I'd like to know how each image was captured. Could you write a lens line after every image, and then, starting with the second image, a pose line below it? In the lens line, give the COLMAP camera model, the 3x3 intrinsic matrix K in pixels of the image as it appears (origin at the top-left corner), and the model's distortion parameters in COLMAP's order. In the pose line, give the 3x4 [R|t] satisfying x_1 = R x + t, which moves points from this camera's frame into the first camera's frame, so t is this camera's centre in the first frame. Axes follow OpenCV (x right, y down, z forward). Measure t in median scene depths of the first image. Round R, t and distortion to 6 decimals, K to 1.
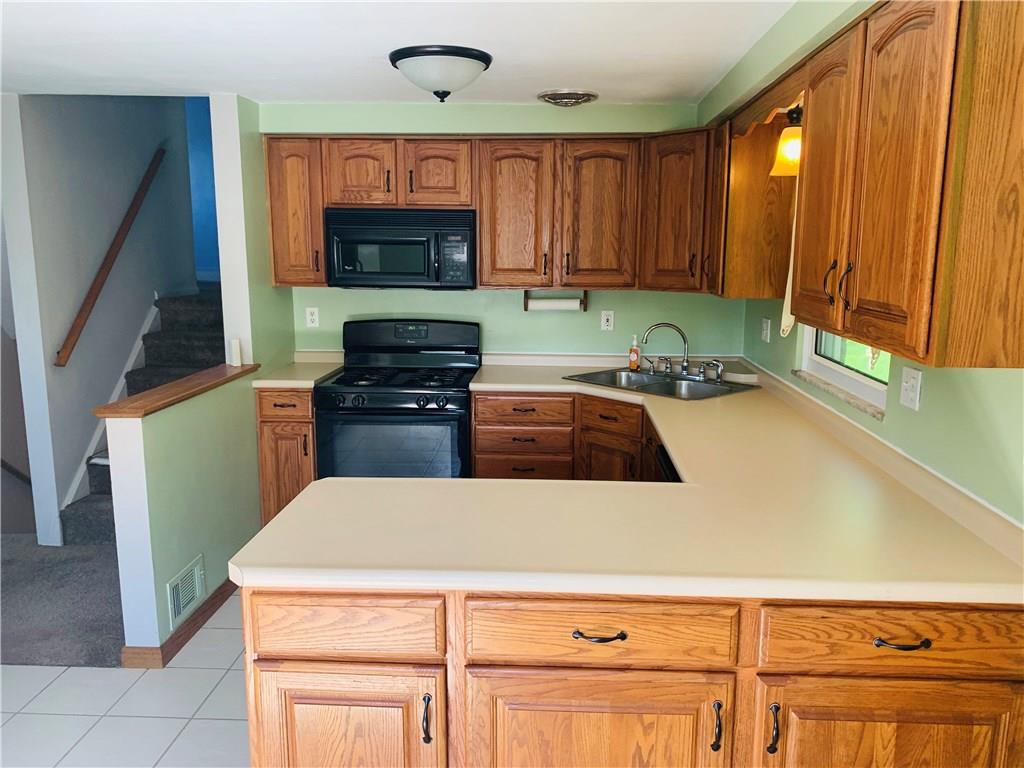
lens RADIAL K [[782.1, 0, 519.5], [0, 782.1, 379.4], [0, 0, 1]] dist [0.040411, -0.054823]
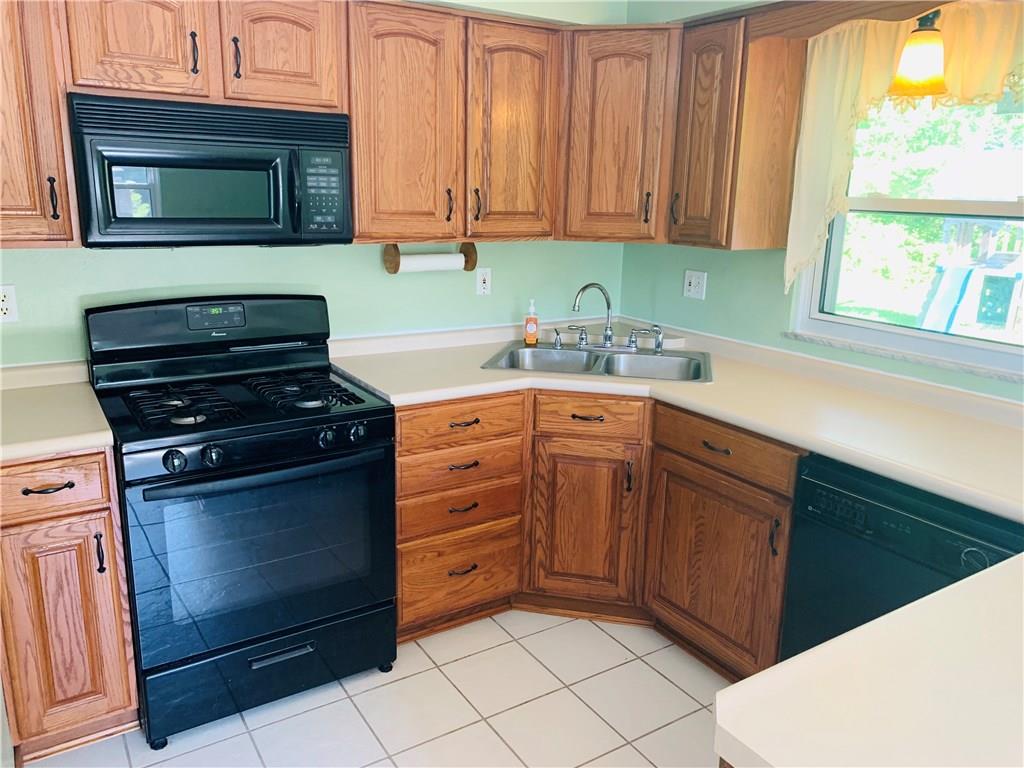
lens RADIAL K [[782.1, 0, 519.5], [0, 782.1, 378.0], [0, 0, 1]] dist [0.040411, -0.054823]
pose [[0.810083, -0.124583, 0.572926, -0.335659], [0.080327, 0.991533, 0.102032, -0.064415], [-0.580787, -0.036633, 0.813231, 0.415869]]
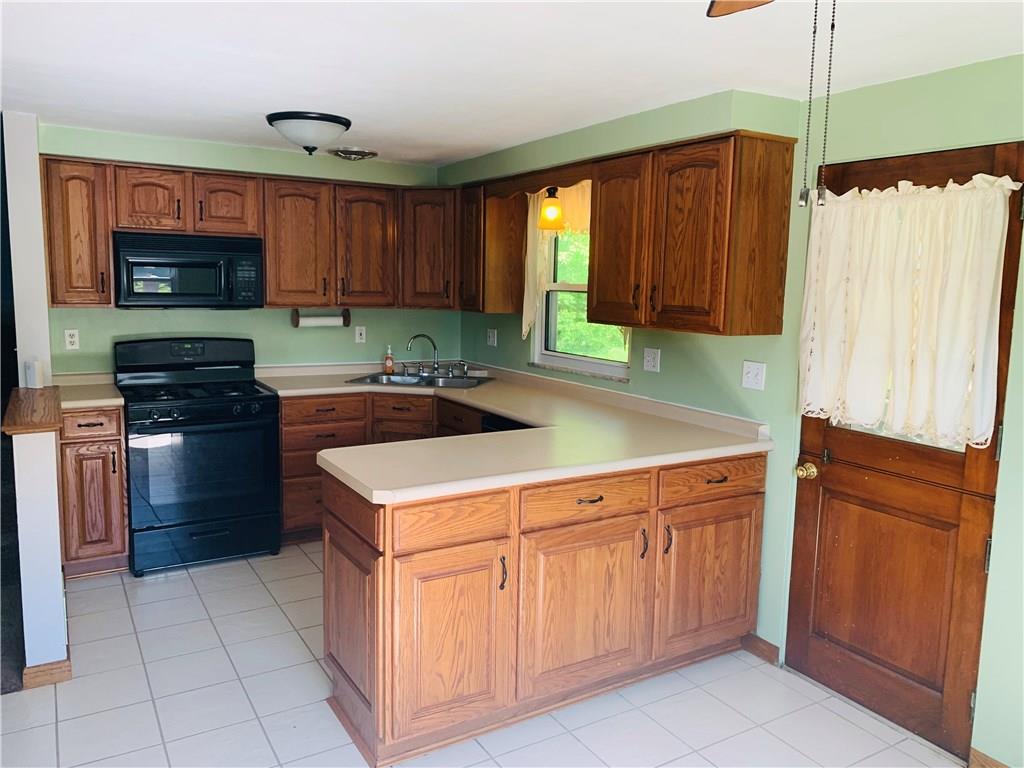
lens RADIAL K [[782.1, 0, 514.2], [0, 782.1, 377.4], [0, 0, 1]] dist [0.040411, -0.054823]
pose [[0.832754, -0.056243, 0.550779, -0.400015], [0.077686, 0.996855, -0.015664, 0.030565], [-0.548166, 0.055832, 0.834504, -0.143352]]
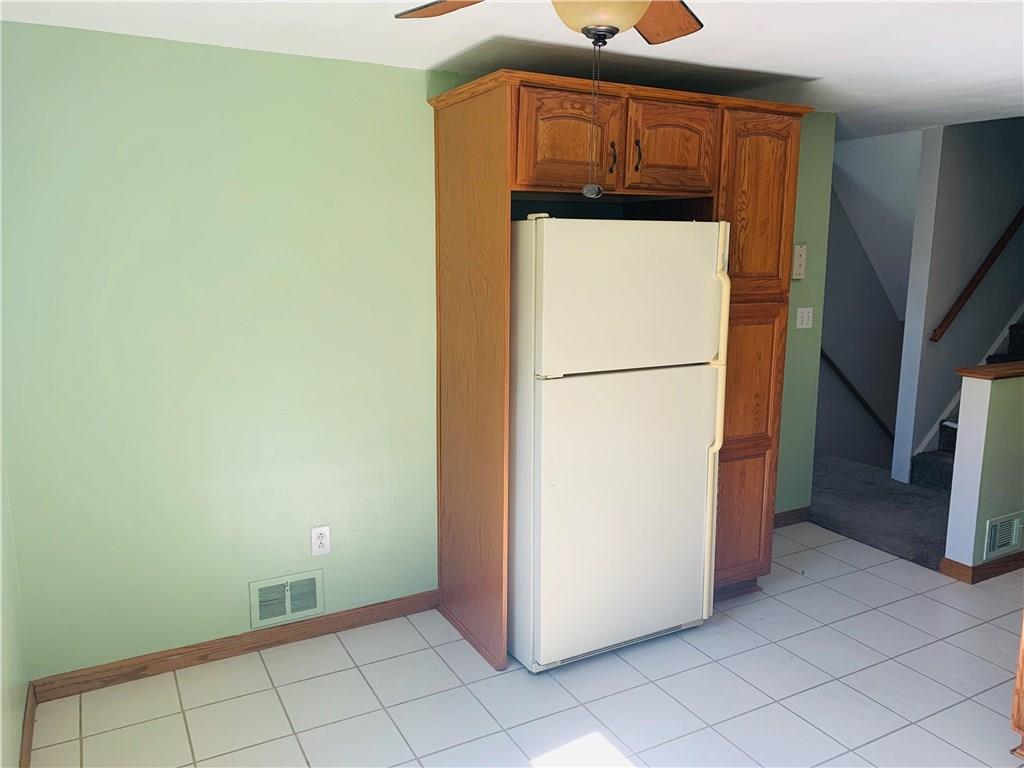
lens RADIAL K [[782.1, 0, 504.7], [0, 782.1, 376.9], [0, 0, 1]] dist [0.040411, -0.054823]
pose [[0.515550, 0.143291, -0.844793, 0.130046], [-0.148781, 0.985912, 0.076431, 0.046146], [0.843844, 0.086285, 0.529606, -0.233019]]
